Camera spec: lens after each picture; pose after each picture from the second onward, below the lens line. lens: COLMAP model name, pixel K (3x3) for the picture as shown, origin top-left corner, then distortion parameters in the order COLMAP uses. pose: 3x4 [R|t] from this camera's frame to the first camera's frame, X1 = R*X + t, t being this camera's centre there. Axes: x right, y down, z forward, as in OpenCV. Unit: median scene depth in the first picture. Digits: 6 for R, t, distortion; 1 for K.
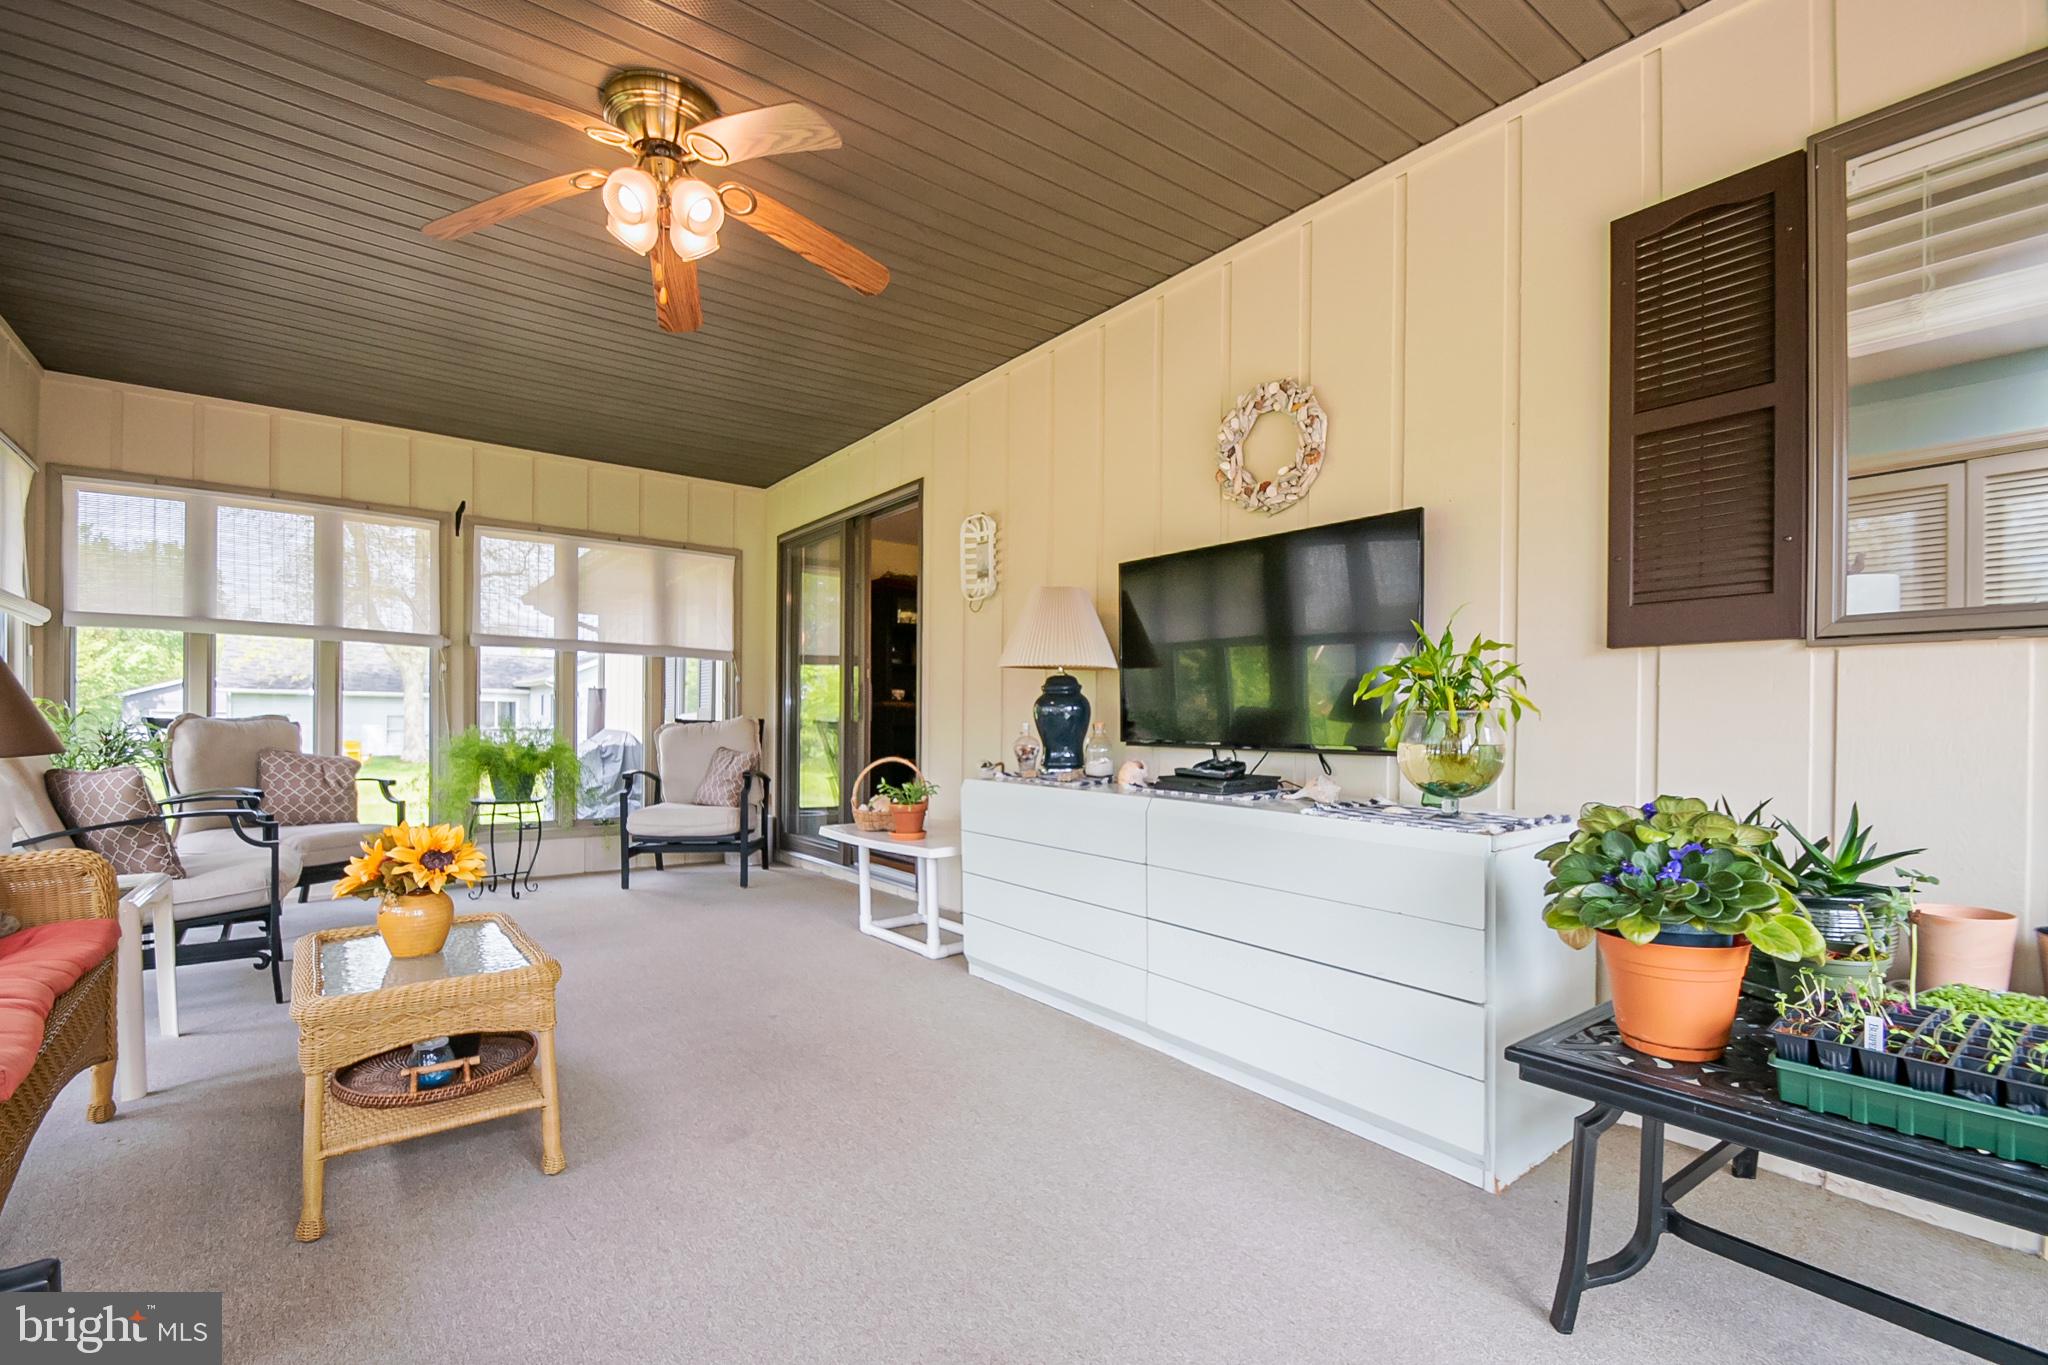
lens RADIAL K [[894.6, 0, 999.5], [0, 894.6, 732.2], [0, 0, 1]] dist [0.007804, -0.015131]
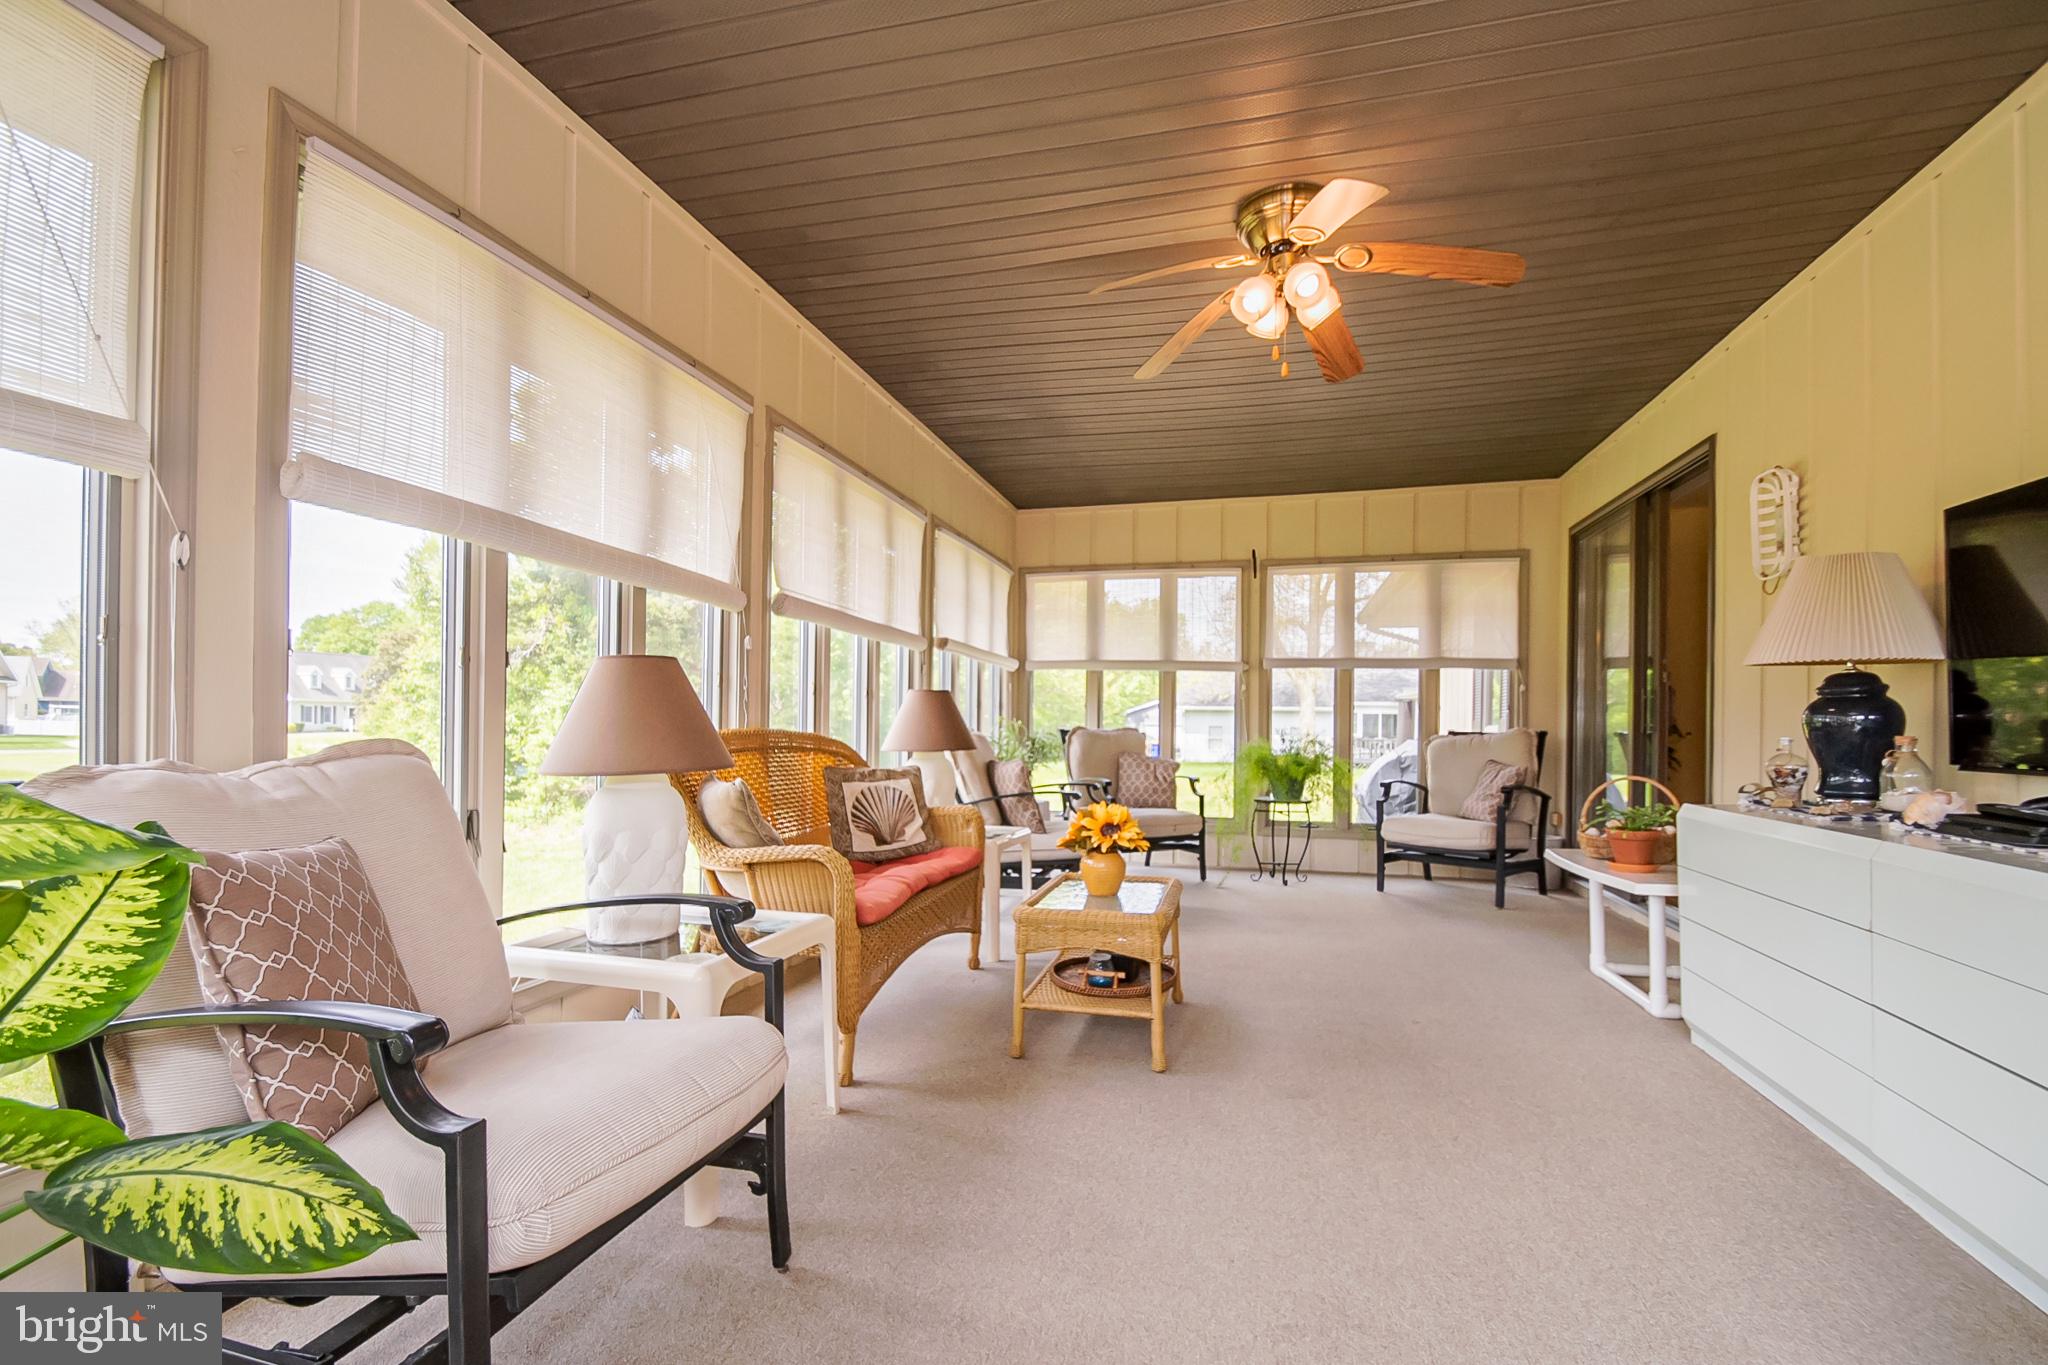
lens RADIAL K [[894.6, 0, 999.5], [0, 894.6, 732.2], [0, 0, 1]] dist [0.007804, -0.015131]
pose [[0.608537, 0.003529, -0.793518, 0.177760], [-0.014225, 0.999878, -0.006462, 0.000222], [0.793398, 0.015220, 0.608513, -0.001779]]
